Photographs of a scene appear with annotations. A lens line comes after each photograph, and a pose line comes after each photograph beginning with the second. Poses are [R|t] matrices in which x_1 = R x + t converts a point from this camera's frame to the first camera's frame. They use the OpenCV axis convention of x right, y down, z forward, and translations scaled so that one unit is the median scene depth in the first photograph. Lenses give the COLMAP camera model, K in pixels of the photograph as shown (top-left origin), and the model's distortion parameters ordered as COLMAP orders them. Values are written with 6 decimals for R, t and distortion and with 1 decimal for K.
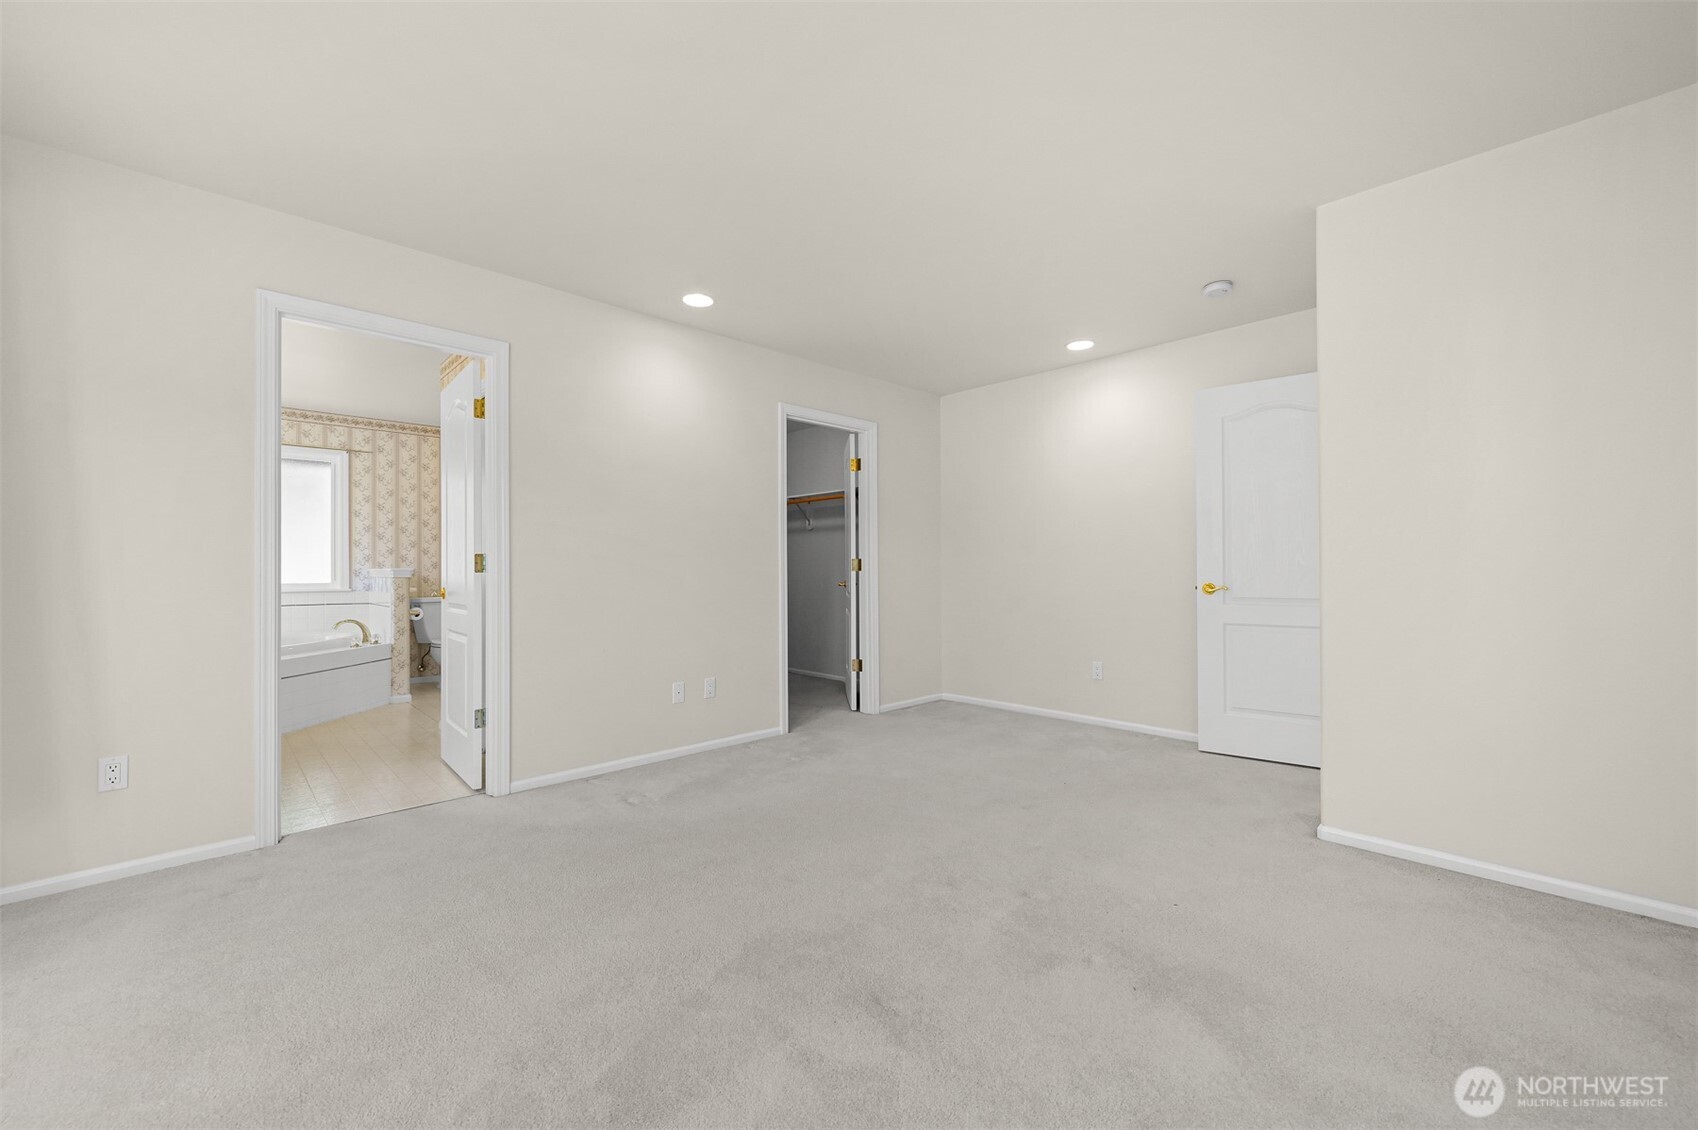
lens RADIAL K [[677.2, 0, 848.2], [0, 677.2, 572.1], [0, 0, 1]] dist [-0.002075, -0.000163]
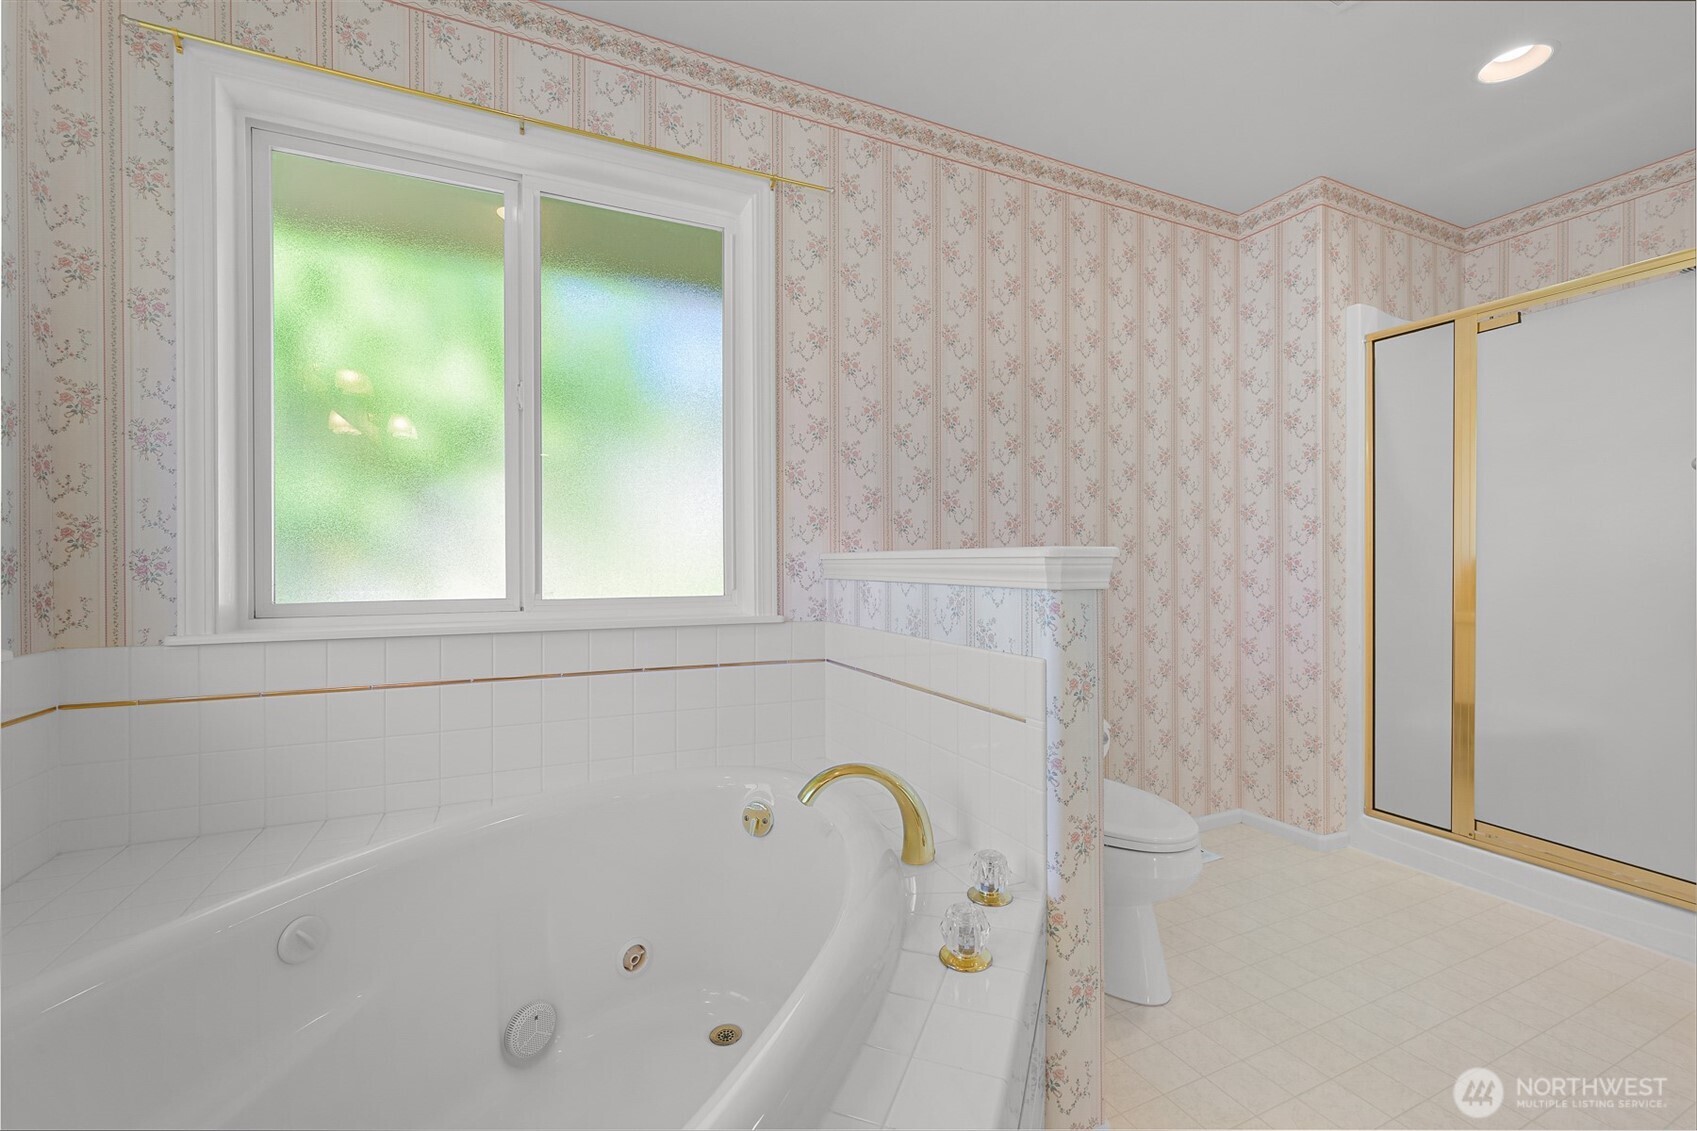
lens RADIAL K [[712.2, 0, 848.5], [0, 712.2, 565.5], [0, 0, 1]] dist [-0.000373, -0.000114]
pose [[0.950684, 0.004318, -0.310131, -0.597062], [-0.001895, 0.999965, 0.008112, -0.001755], [0.310155, -0.007124, 0.950659, 0.685790]]
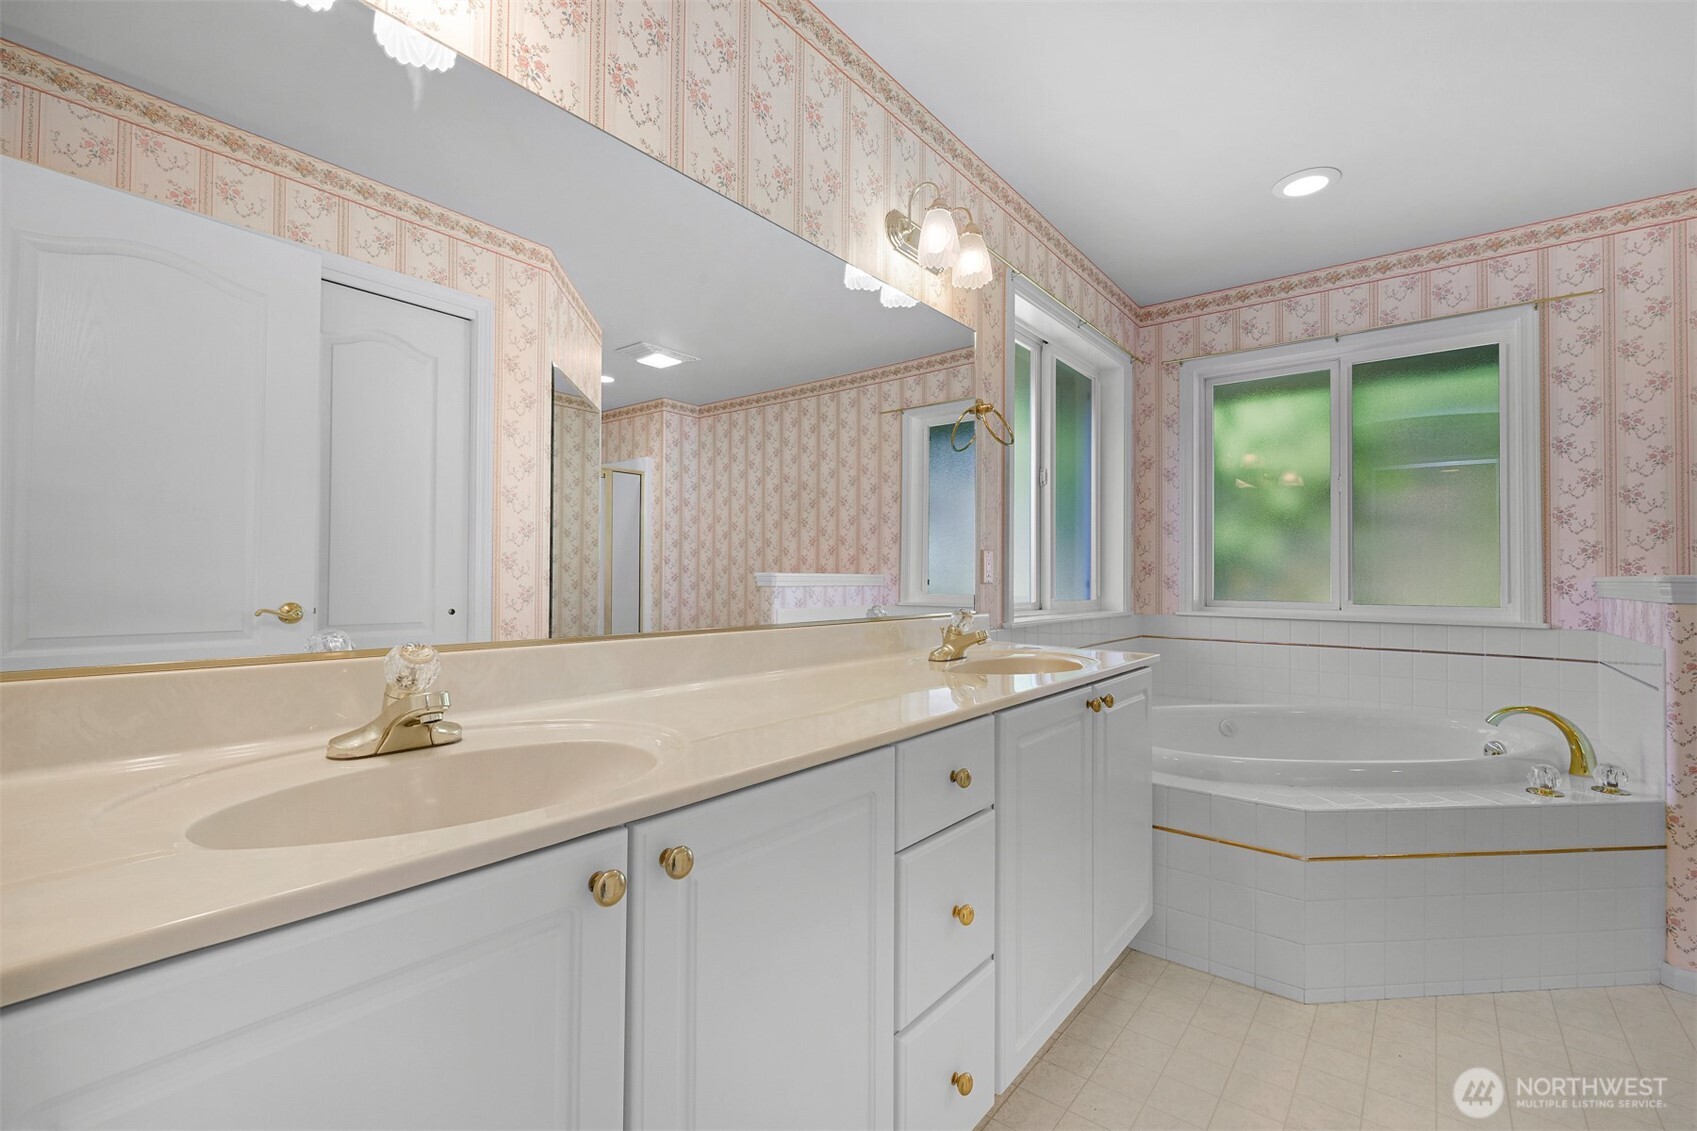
lens RADIAL K [[750.8, 0, 848.5], [0, 750.8, 565.5], [0, 0, 1]] dist [0.000620, 0.000385]
pose [[0.148489, -0.011101, -0.988852, -0.330416], [-0.005170, 0.999915, -0.012002, -0.003974], [0.988901, 0.006895, 0.148419, 0.491499]]
